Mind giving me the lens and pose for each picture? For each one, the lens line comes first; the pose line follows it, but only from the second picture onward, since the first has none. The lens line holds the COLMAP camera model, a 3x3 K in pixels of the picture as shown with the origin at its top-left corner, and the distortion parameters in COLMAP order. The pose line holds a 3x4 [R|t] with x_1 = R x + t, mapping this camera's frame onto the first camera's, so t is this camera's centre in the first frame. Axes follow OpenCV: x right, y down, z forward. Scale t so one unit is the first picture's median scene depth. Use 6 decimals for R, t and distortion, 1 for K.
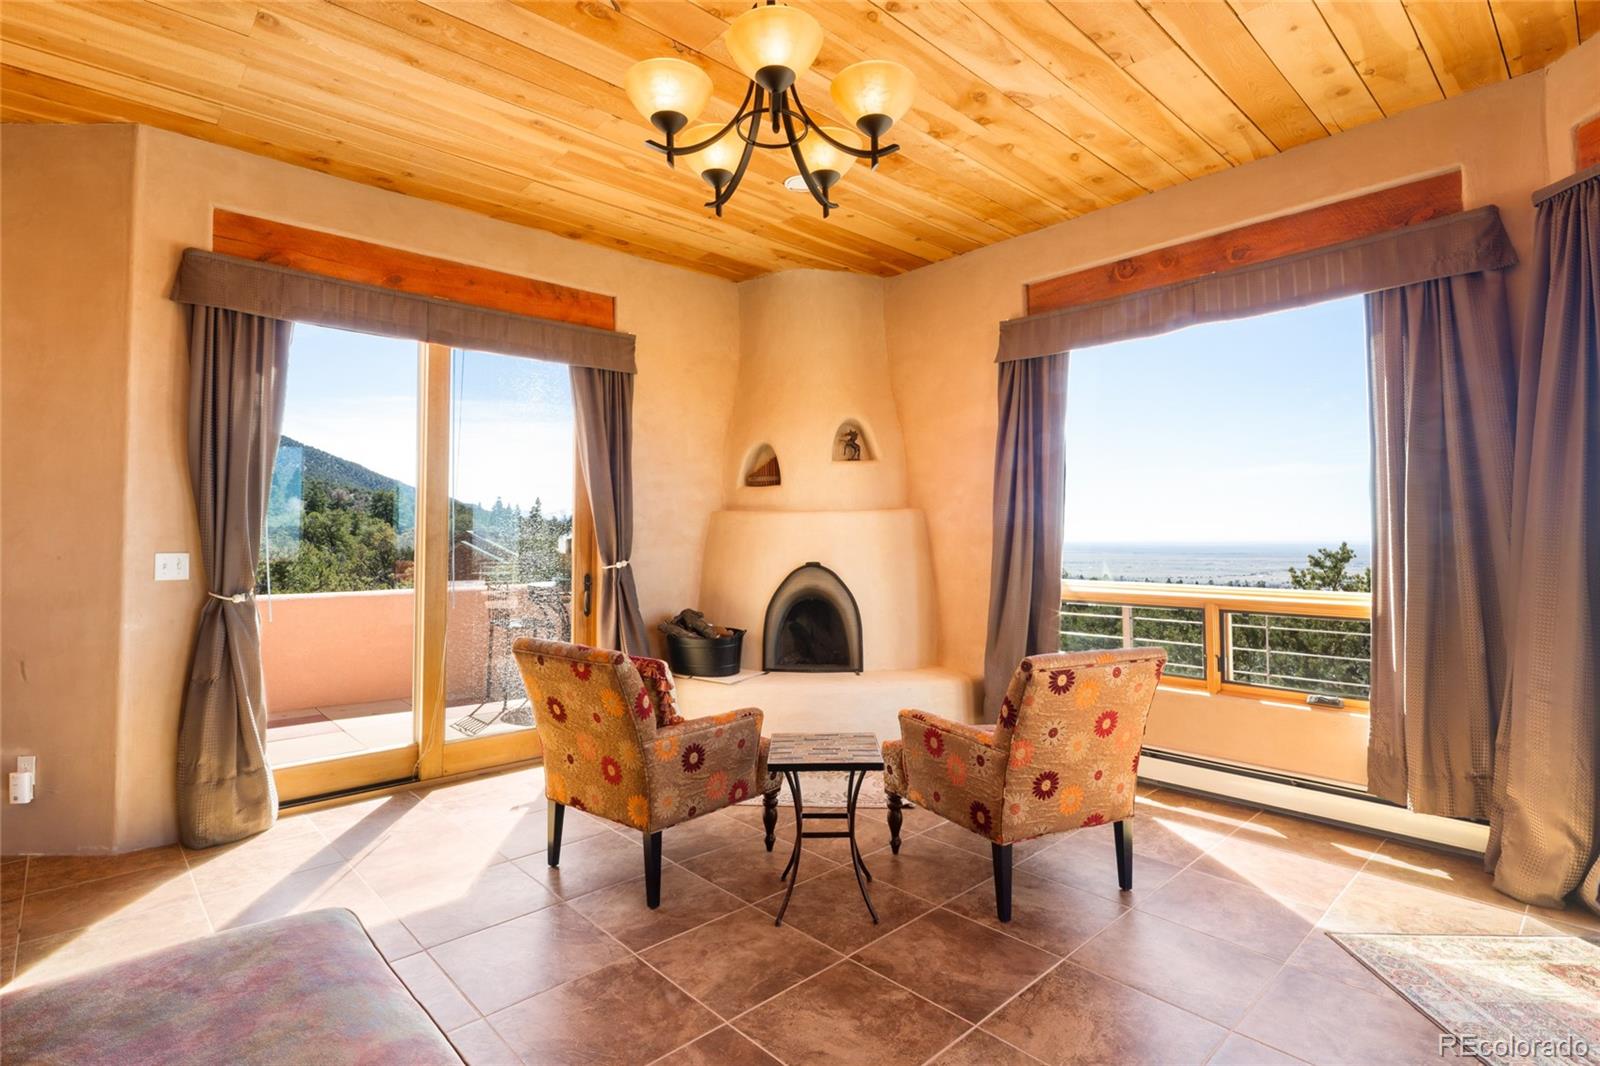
lens RADIAL K [[783.7, 0, 795.5], [0, 783.7, 529.4], [0, 0, 1]] dist [0.001745, 0.000382]
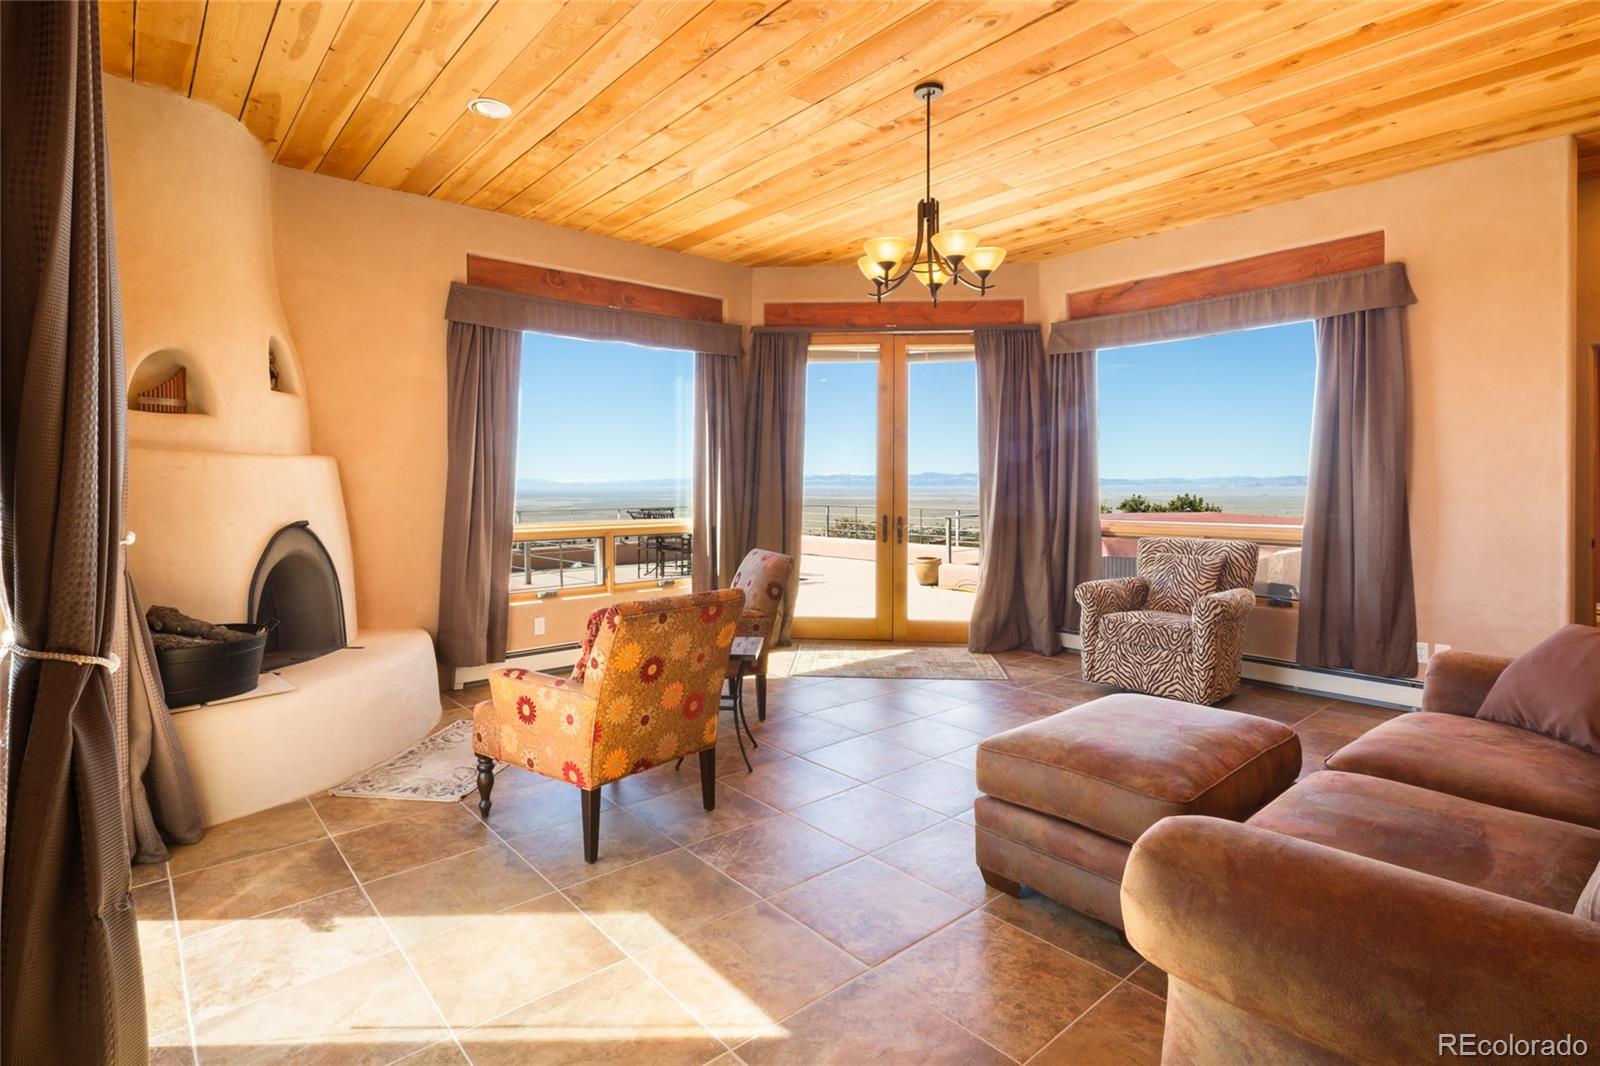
lens RADIAL K [[783.7, 0, 795.5], [0, 783.7, 529.4], [0, 0, 1]] dist [0.001745, 0.000382]
pose [[0.032321, -0.054312, 0.998001, -0.880984], [0.003981, 0.998522, 0.054211, 0.011496], [-0.999470, 0.002221, 0.032490, 0.573994]]
